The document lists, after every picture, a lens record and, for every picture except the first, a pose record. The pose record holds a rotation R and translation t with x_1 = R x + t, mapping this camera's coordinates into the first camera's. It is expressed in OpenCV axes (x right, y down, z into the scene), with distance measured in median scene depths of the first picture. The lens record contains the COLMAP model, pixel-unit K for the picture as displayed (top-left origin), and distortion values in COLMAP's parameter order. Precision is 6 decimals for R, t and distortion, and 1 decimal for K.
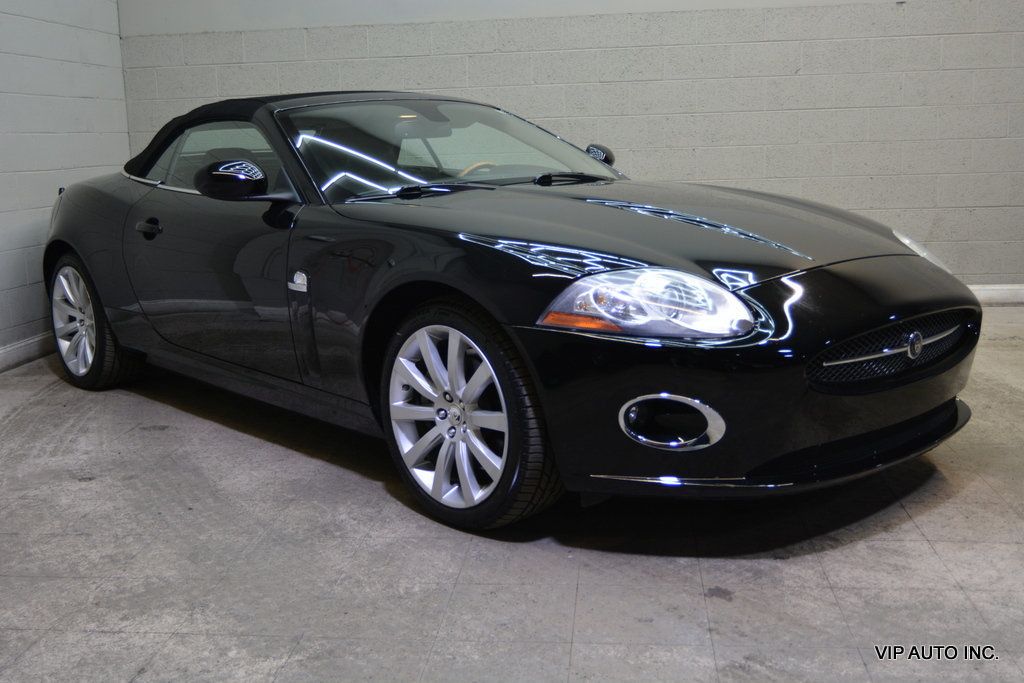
lens RADIAL K [[1074.2, 0, 512.0], [0, 1074.2, 341.5], [0, 0, 1]] dist [-0.013940, 0.000181]
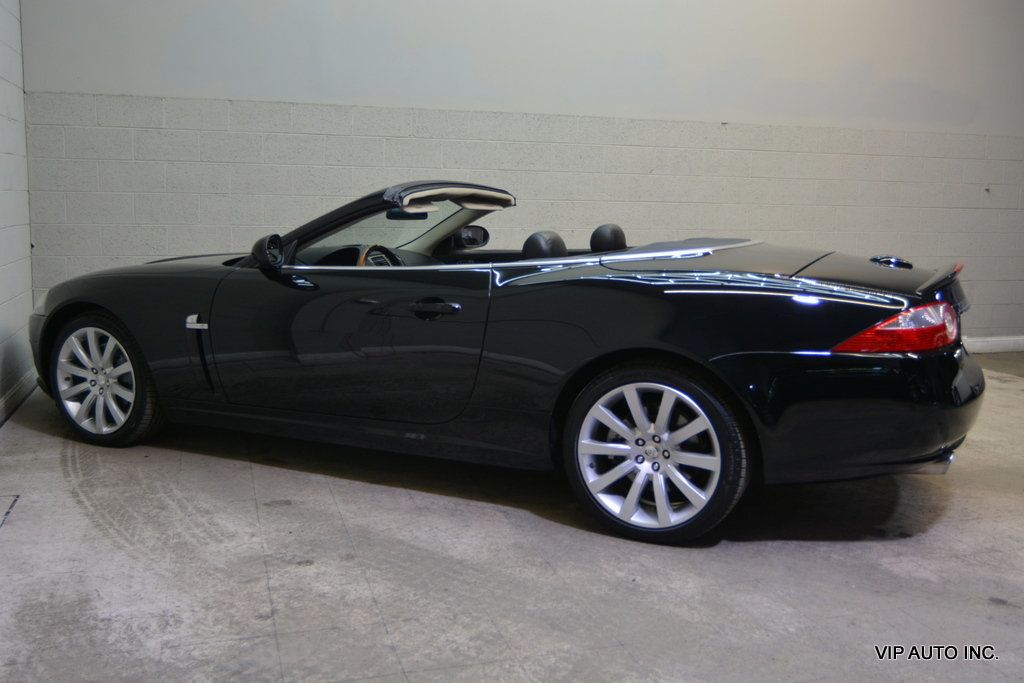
lens RADIAL K [[937.7, 0, 512.0], [0, 937.7, 341.5], [0, 0, 1]] dist [-0.013180, 0.006375]
pose [[0.918432, -0.011411, 0.395415, -0.587893], [0.026678, 0.999095, -0.033133, -0.042882], [-0.394679, 0.040979, 0.917905, 0.139742]]
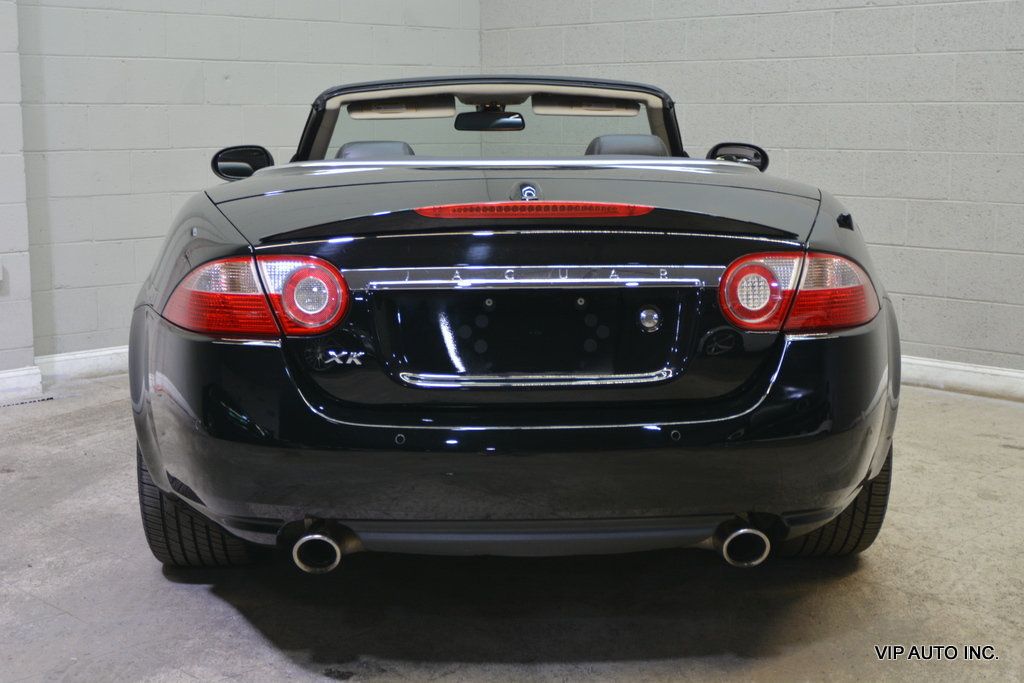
lens RADIAL K [[1405.7, 0, 512.0], [0, 1405.7, 341.5], [0, 0, 1]] dist [-0.007932, -0.018614]
pose [[0.773236, 0.132771, -0.620063, 0.771847], [-0.141828, 0.989274, 0.034965, -0.100607], [0.618054, 0.060906, 0.783773, 0.291634]]
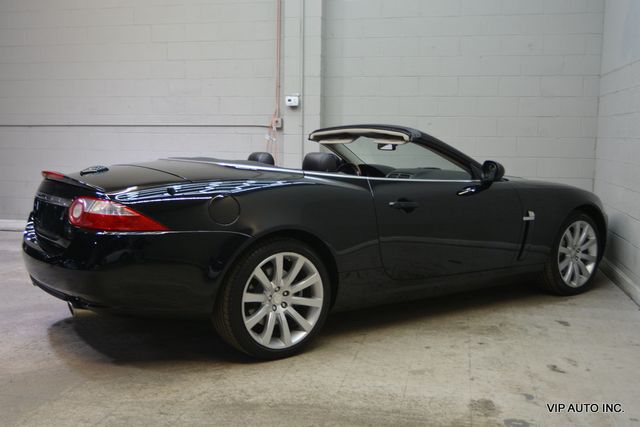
lens RADIAL K [[671.4, 0, 320.0], [0, 671.4, 213.5], [0, 0, 1]] dist [-0.013940, 0.000181]
pose [[-0.107772, 0.147919, -0.983110, 1.307250], [-0.192537, 0.967043, 0.166608, -0.347691], [0.975354, 0.207241, -0.075741, 1.418350]]
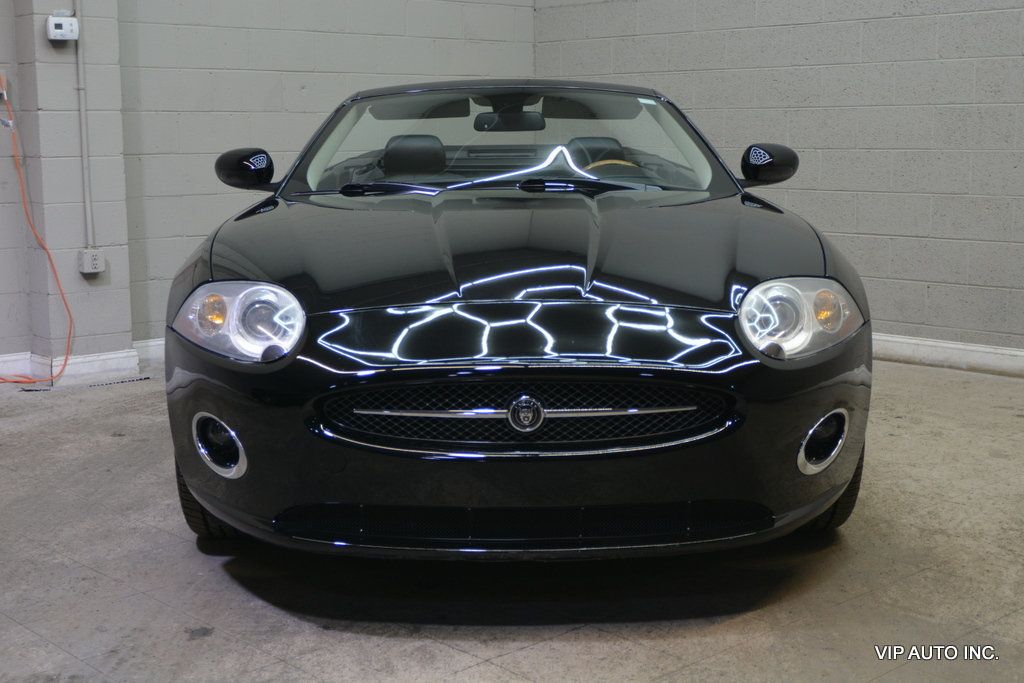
lens RADIAL K [[1383.5, 0, 512.0], [0, 1383.5, 341.5], [0, 0, 1]] dist [0.011929, -0.064304]
pose [[0.752287, 0.126042, -0.646667, 0.850035], [-0.139483, 0.989750, 0.030648, -0.066657], [0.643901, 0.067143, 0.762157, 0.184573]]
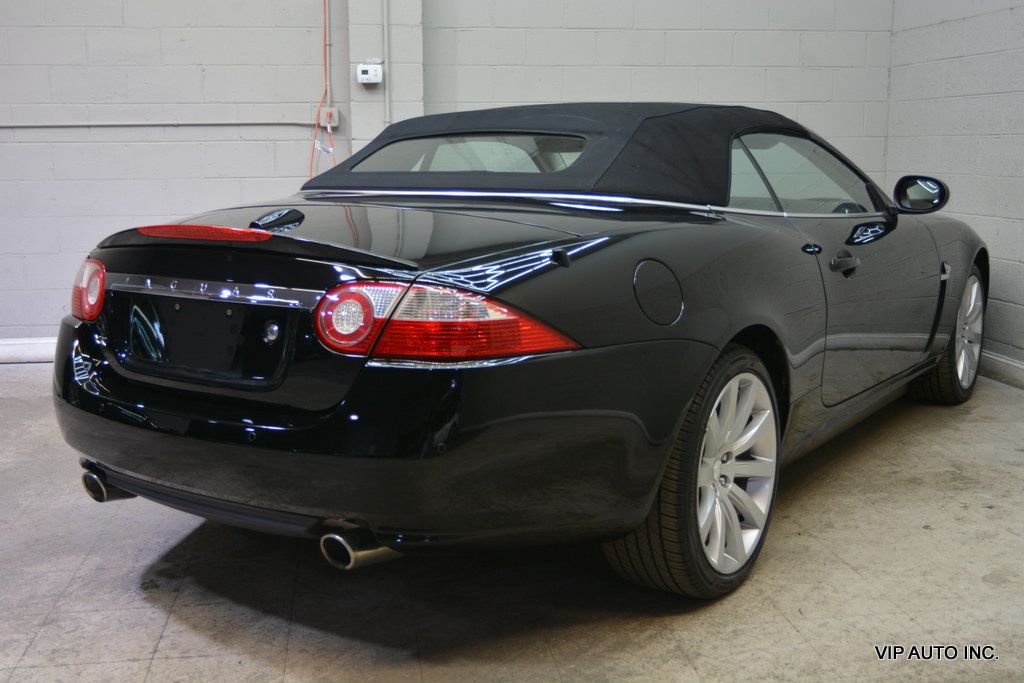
lens RADIAL K [[1128.8, 0, 512.0], [0, 1128.8, 341.5], [0, 0, 1]] dist [-0.010852, -0.008340]
pose [[0.239667, 0.196379, -0.950787, 1.057958], [-0.182371, 0.971002, 0.154584, -0.229339], [0.953573, 0.136347, 0.268531, 0.909399]]
